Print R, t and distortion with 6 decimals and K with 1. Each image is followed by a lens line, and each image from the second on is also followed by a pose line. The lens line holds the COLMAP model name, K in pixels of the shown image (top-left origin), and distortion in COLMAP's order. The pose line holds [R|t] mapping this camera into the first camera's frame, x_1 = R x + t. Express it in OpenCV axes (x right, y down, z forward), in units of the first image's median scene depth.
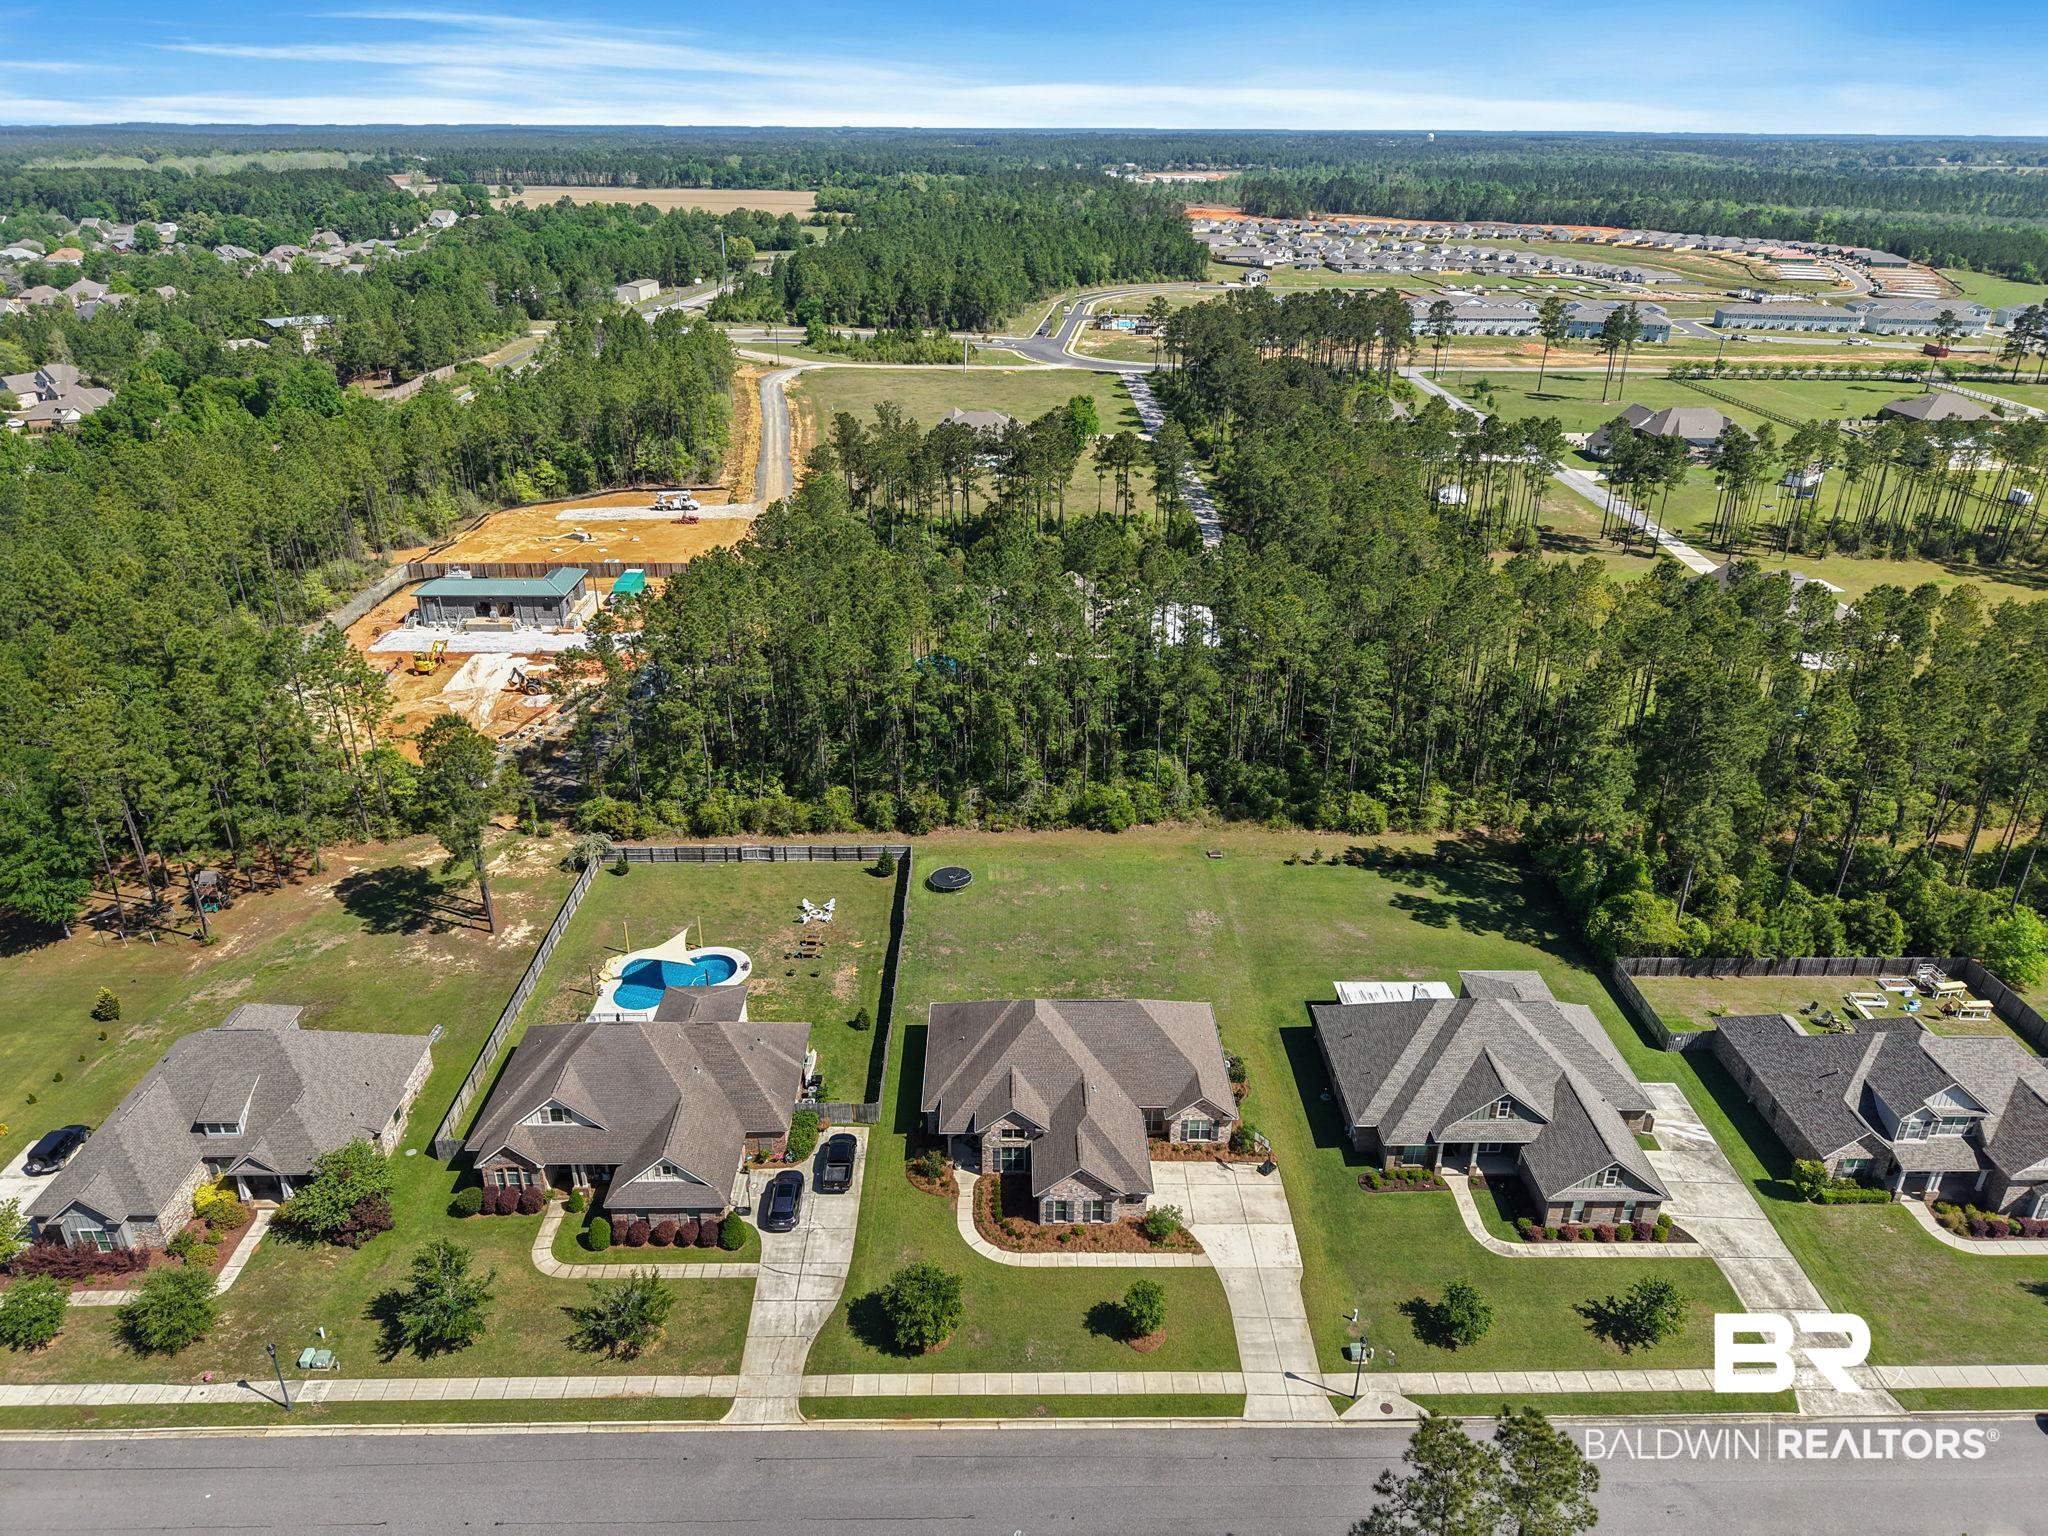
lens RADIAL K [[1368.5, 0, 1025.2], [0, 1368.5, 768.4], [0, 0, 1]] dist [0.016033, -0.013114]
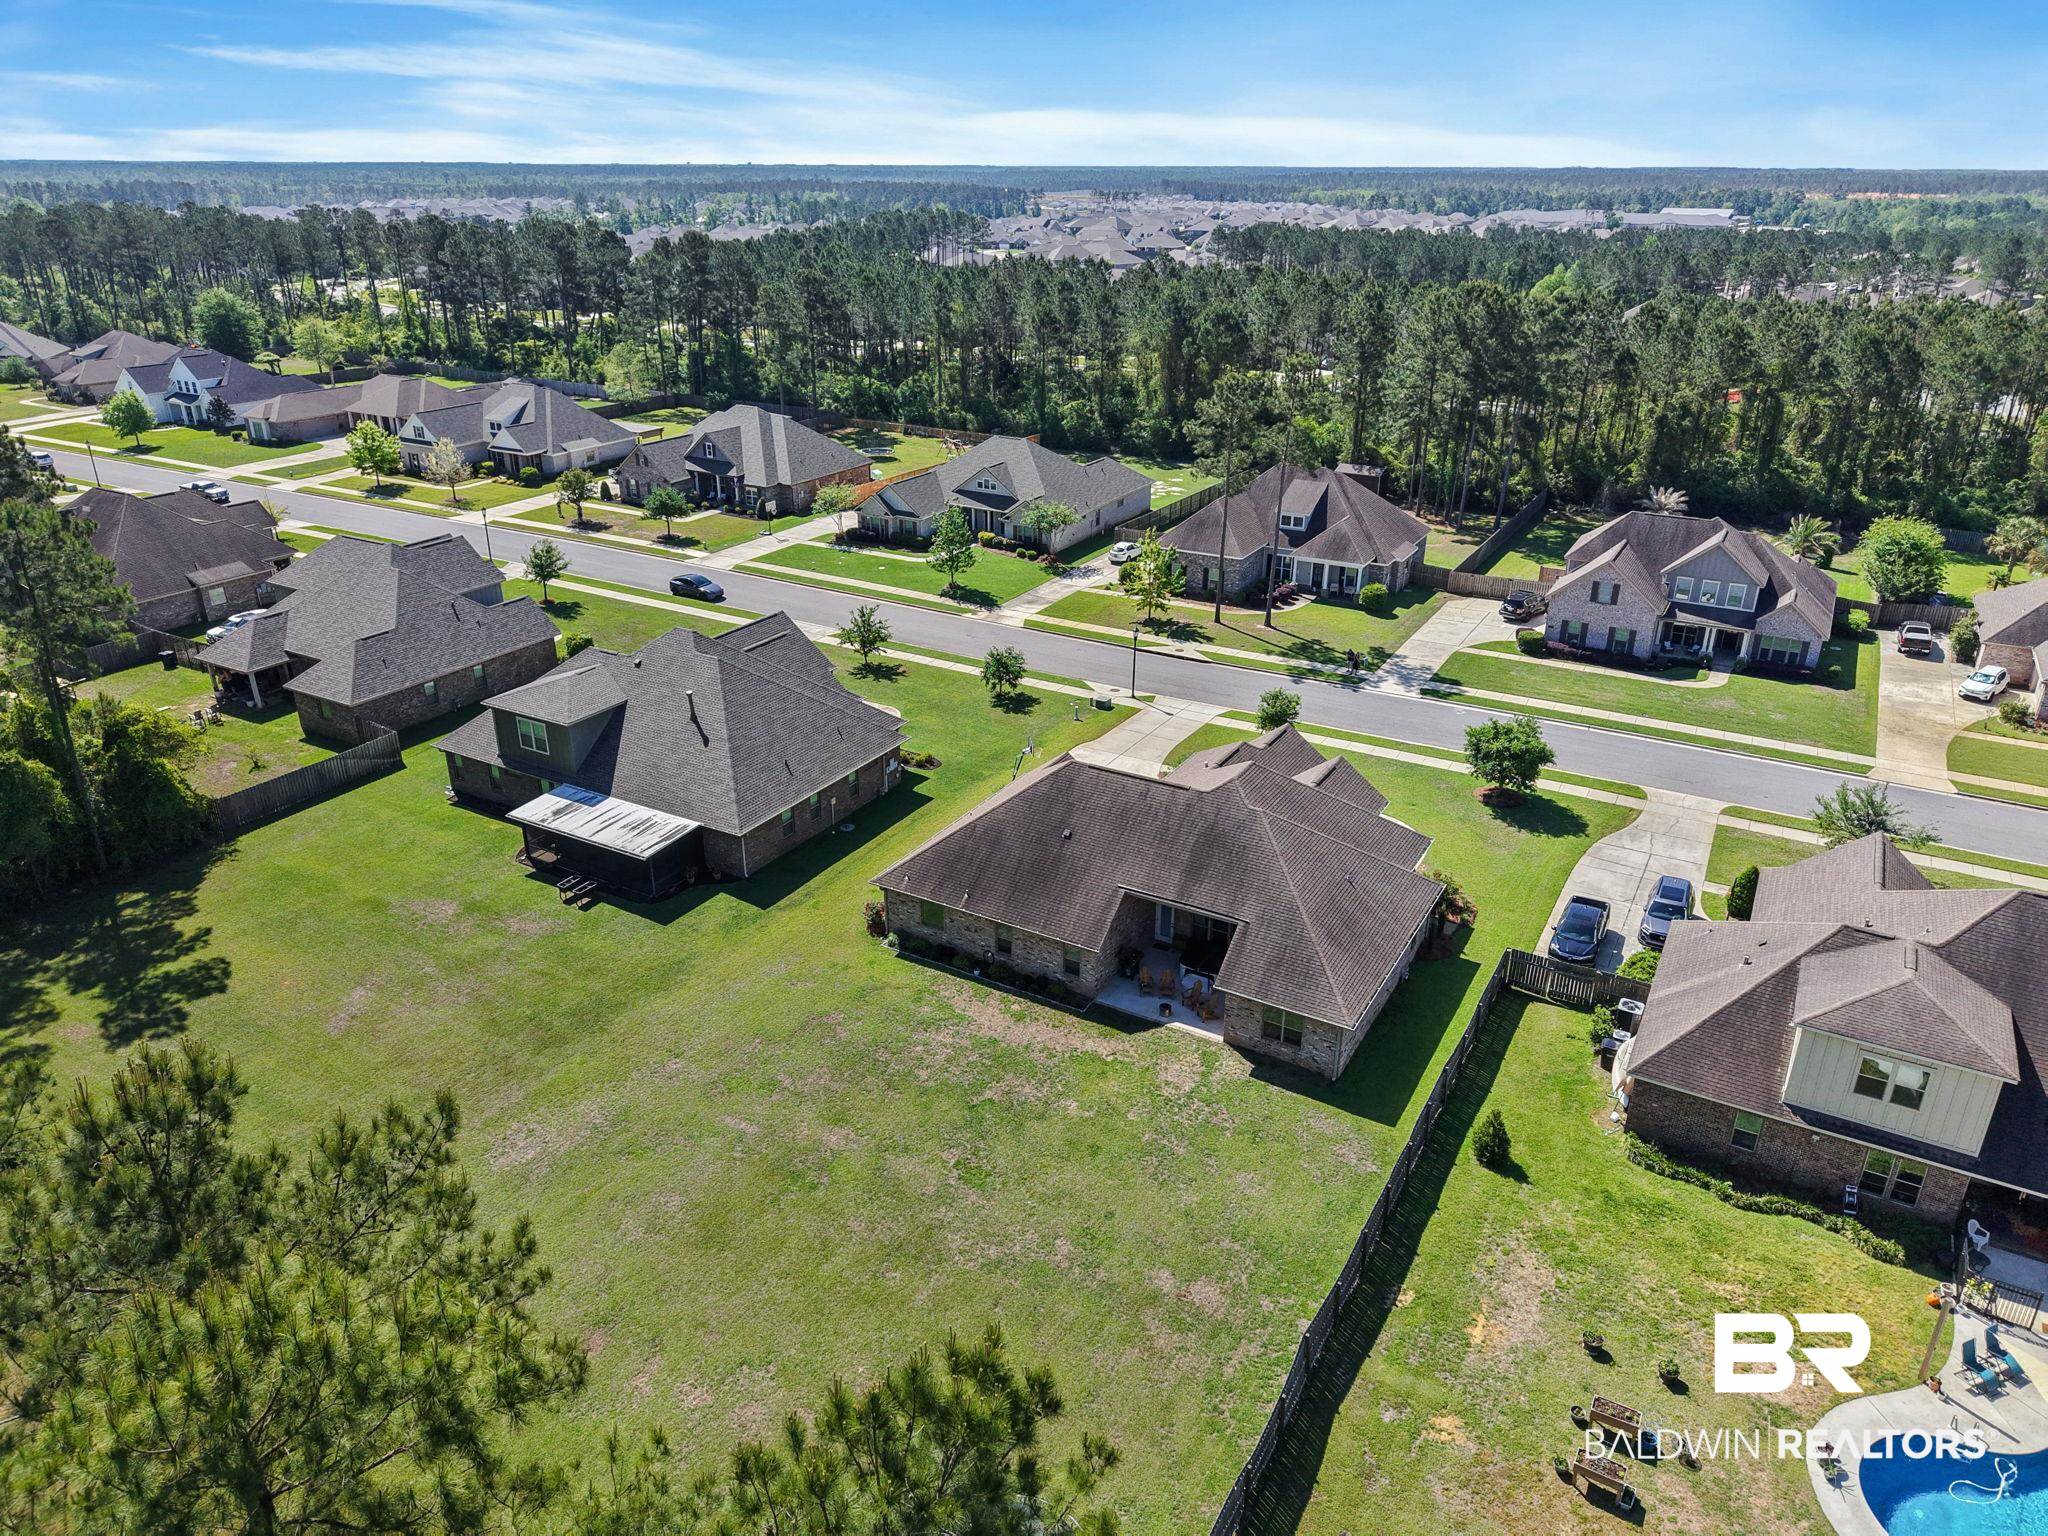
lens RADIAL K [[1368.5, 0, 1025.2], [0, 1368.5, 768.4], [0, 0, 1]] dist [0.016033, -0.013114]
pose [[-0.858521, -0.210609, 0.467532, -0.199972], [0.211982, 0.684435, 0.697576, -0.276870], [-0.466911, 0.697992, -0.542956, 1.443517]]
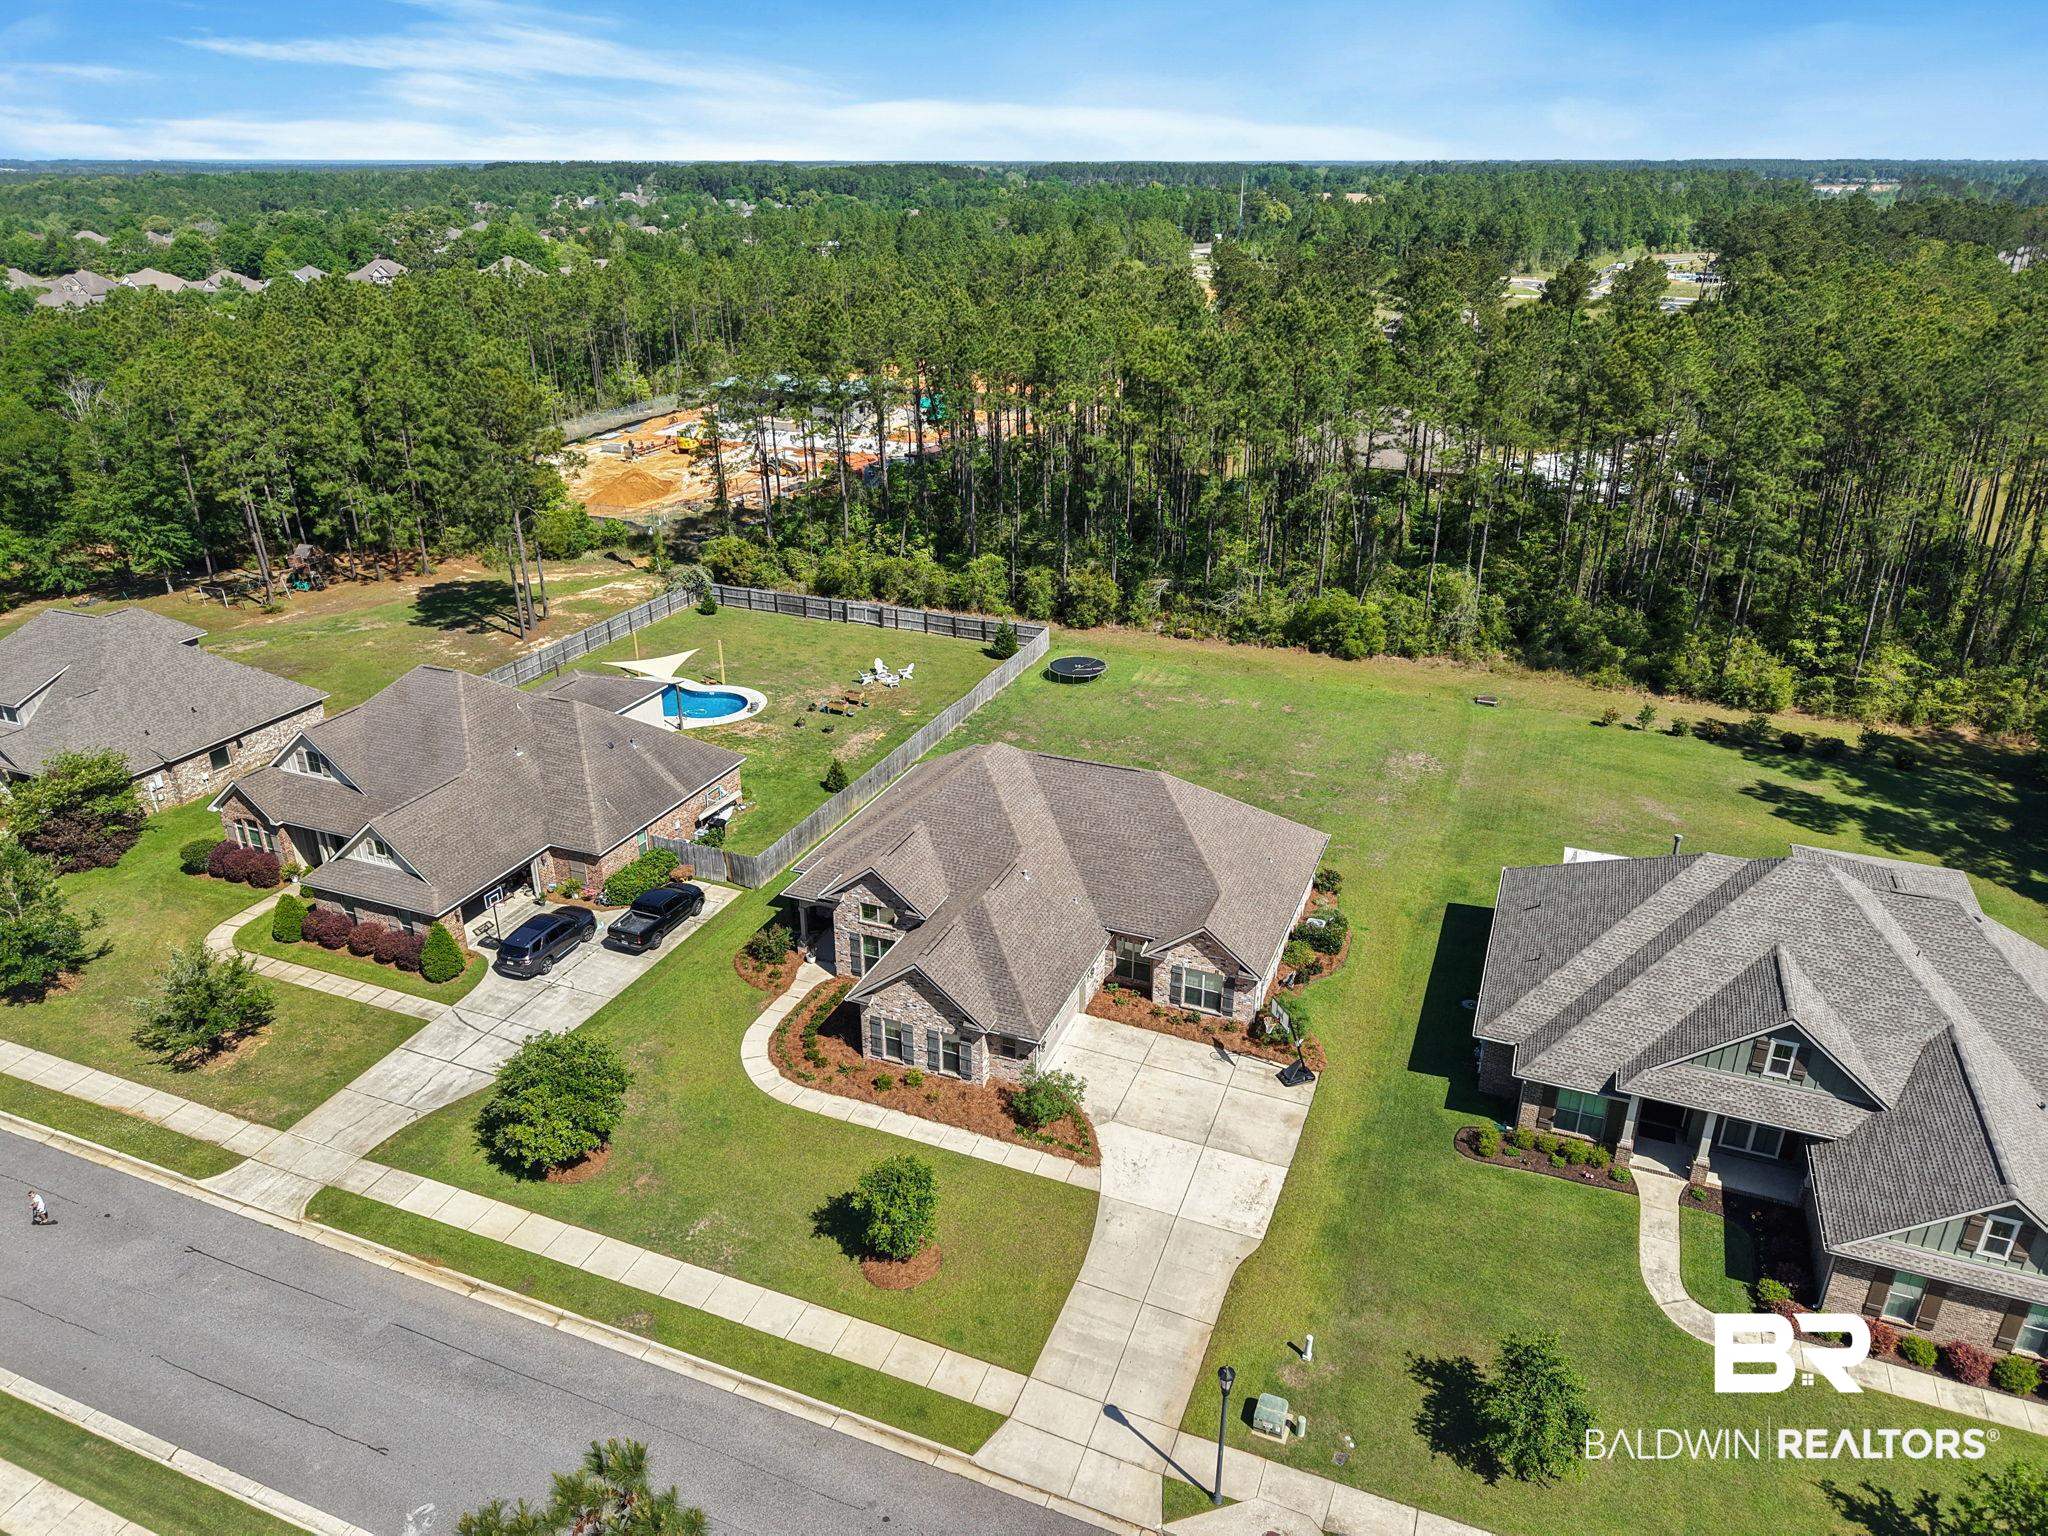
lens RADIAL K [[1368.5, 0, 1025.2], [0, 1368.5, 768.4], [0, 0, 1]] dist [0.016033, -0.013114]
pose [[0.922395, 0.154559, -0.353976, 0.257233], [-0.162451, 0.986688, 0.007506, 0.186296], [0.350424, 0.050580, 0.935225, 0.446045]]
